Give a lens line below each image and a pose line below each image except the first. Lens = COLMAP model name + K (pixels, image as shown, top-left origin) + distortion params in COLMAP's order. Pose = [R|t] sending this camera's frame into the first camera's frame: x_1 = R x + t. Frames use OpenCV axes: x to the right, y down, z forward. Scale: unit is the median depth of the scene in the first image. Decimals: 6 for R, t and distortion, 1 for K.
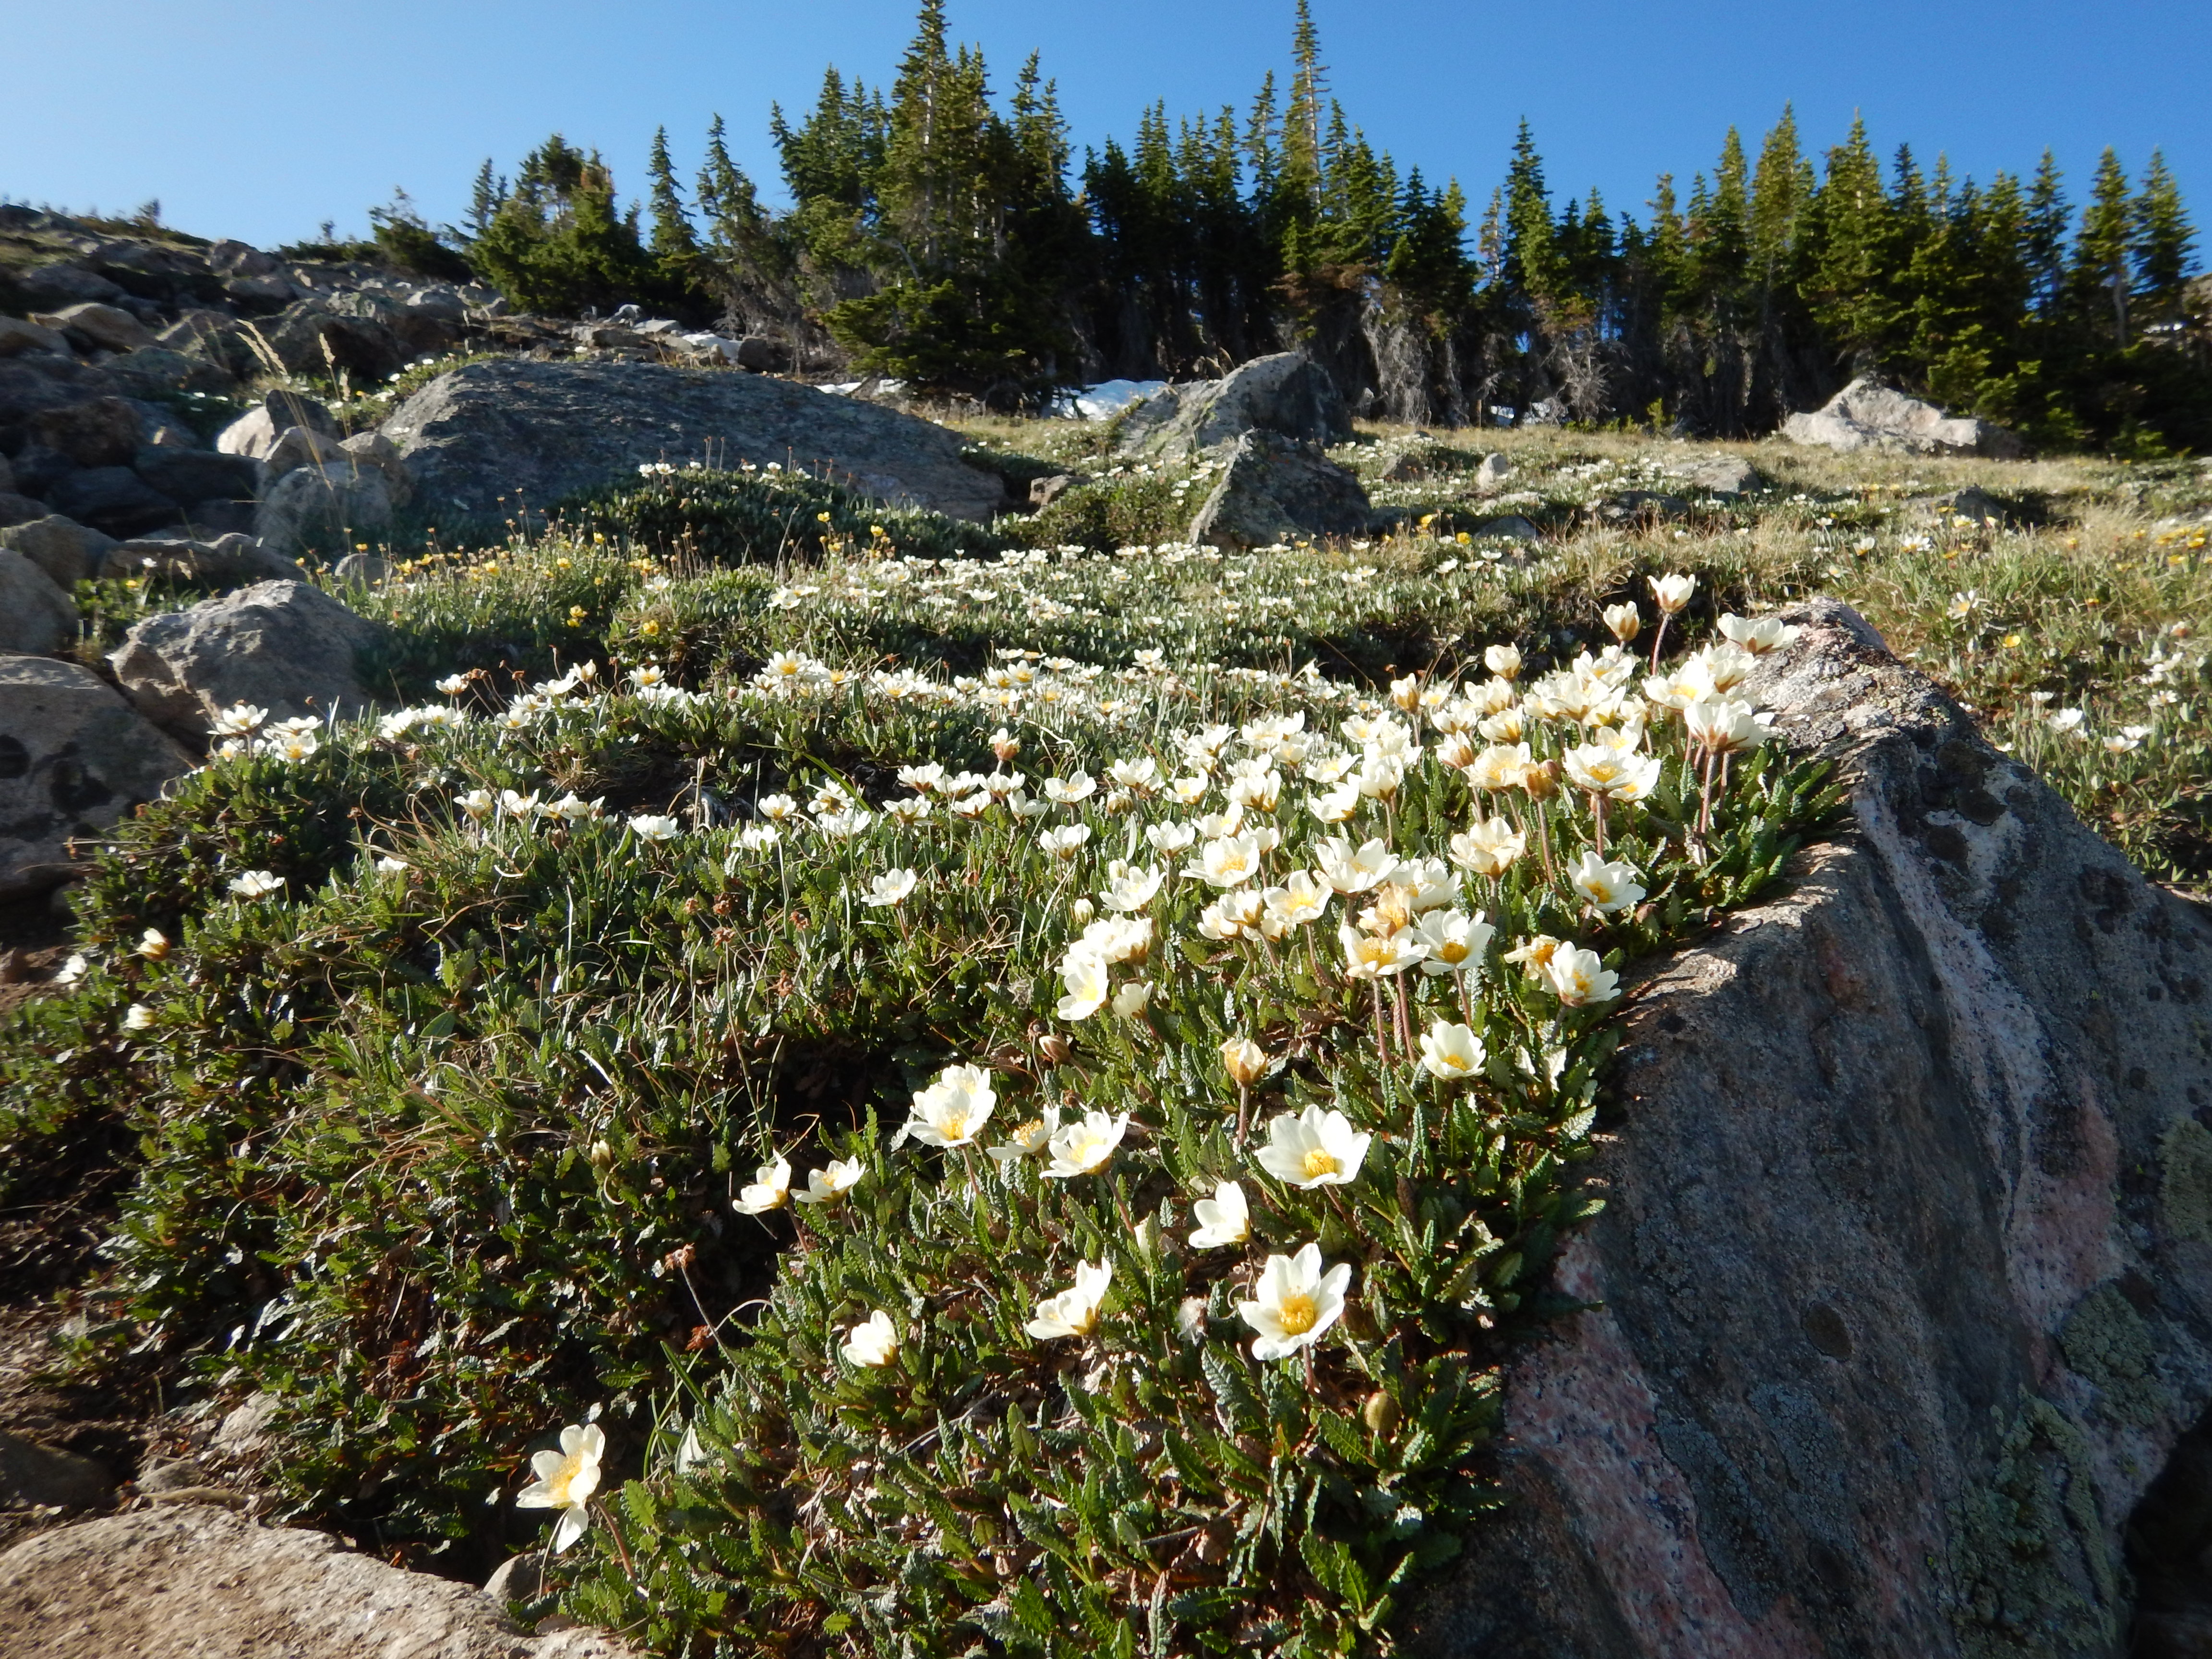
lens RADIAL K [[1559.7, 0, 1106.8], [0, 1559.7, 834.5], [0, 0, 1]] dist [-0.006977, -0.003027]
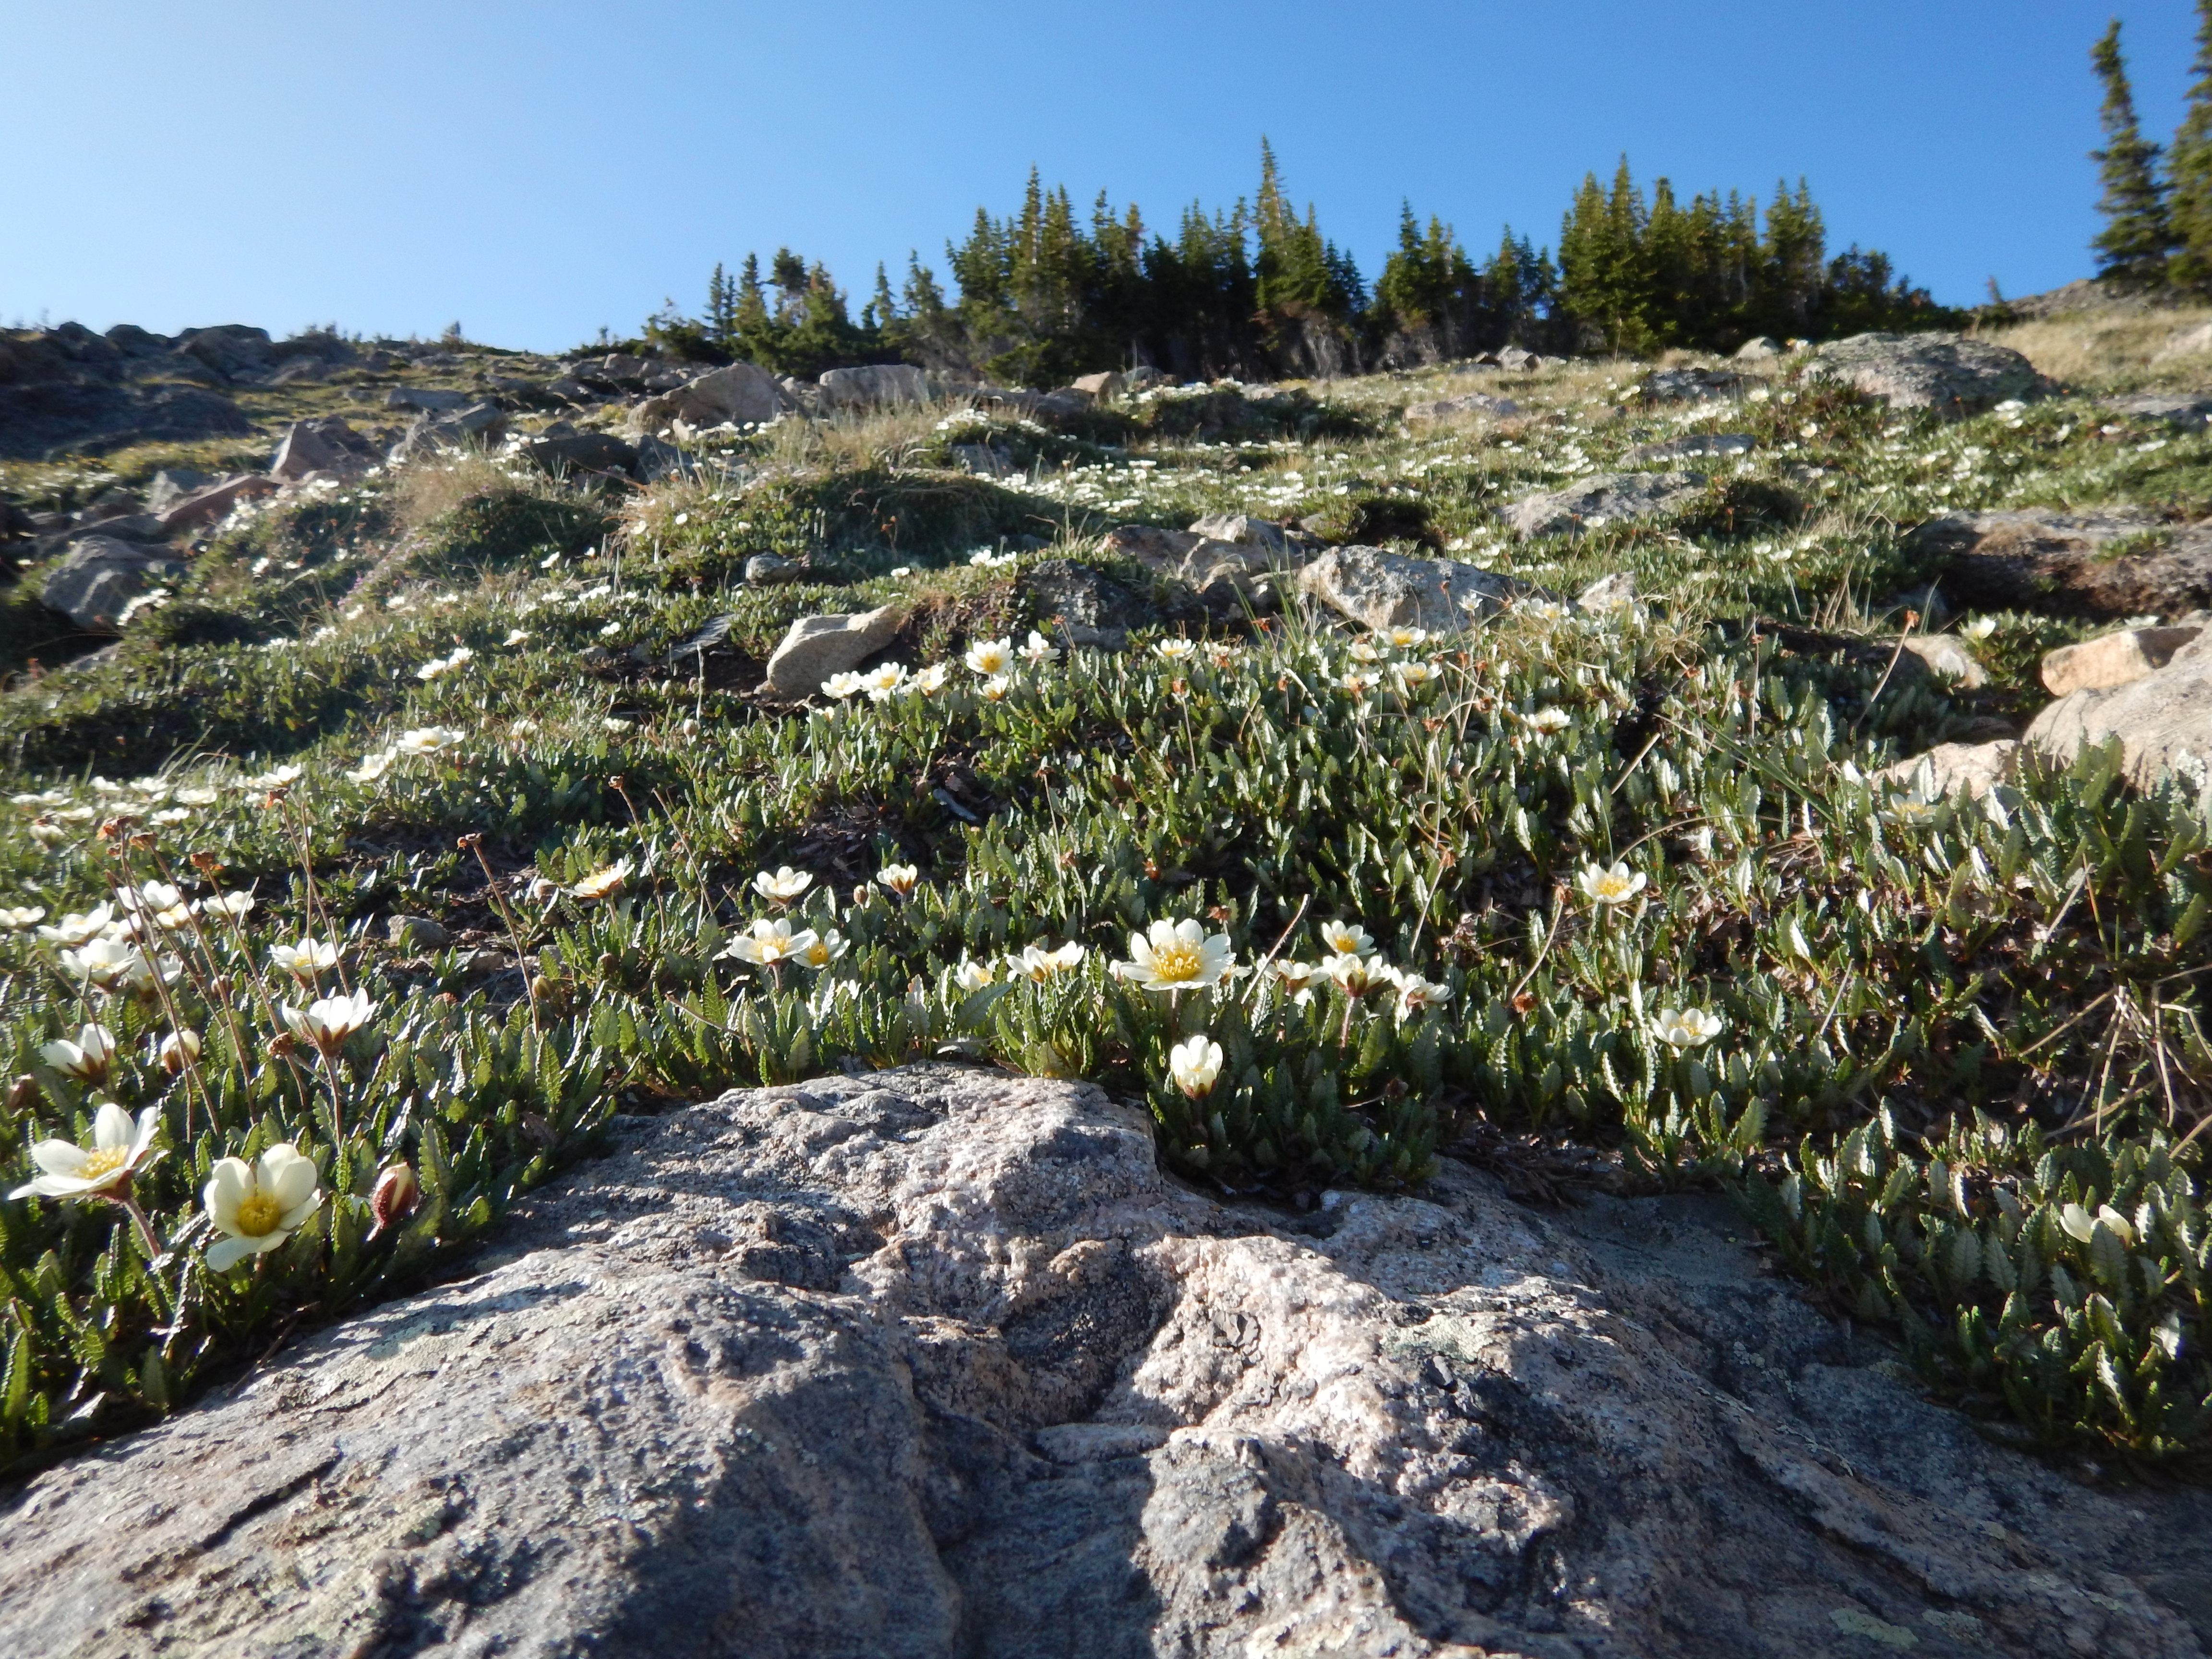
lens RADIAL K [[1559.7, 0, 1103.7], [0, 1559.7, 826.1], [0, 0, 1]] dist [-0.006977, -0.003027]
pose [[0.989719, -0.066154, -0.126804, 0.111159], [0.064097, 0.997738, -0.020236, 0.182120], [0.127856, 0.011901, 0.991721, -0.571120]]
